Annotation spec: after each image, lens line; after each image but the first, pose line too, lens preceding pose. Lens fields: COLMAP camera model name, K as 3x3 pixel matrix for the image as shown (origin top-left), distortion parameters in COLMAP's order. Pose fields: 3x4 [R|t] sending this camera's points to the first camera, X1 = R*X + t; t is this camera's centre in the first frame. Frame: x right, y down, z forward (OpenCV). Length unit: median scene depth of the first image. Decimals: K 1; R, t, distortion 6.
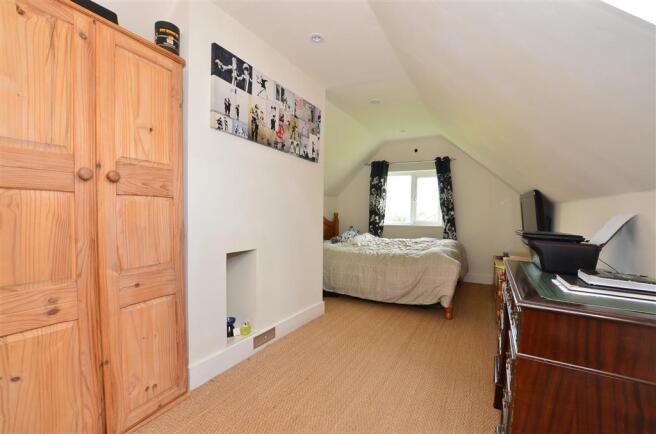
lens RADIAL K [[290.7, 0, 335.1], [0, 290.7, 220.4], [0, 0, 1]] dist [-0.037379, 0.008675]
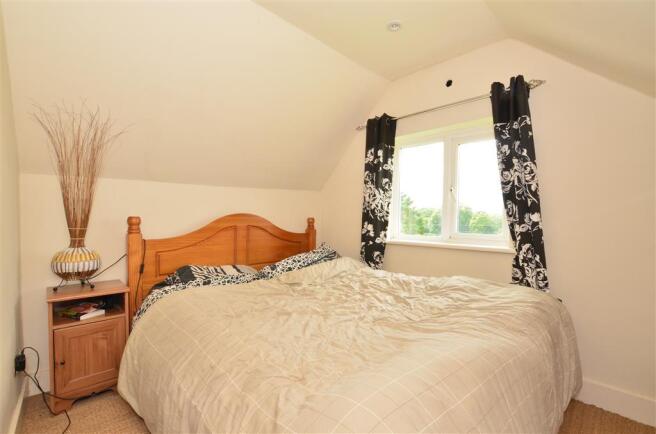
lens RADIAL K [[290.7, 0, 335.1], [0, 290.7, 220.4], [0, 0, 1]] dist [-0.037379, 0.008675]
pose [[0.949133, 0.000481, -0.314875, 0.245740], [-0.005523, 0.999870, -0.015121, -0.013544], [0.314826, 0.016091, 0.949013, 0.498004]]
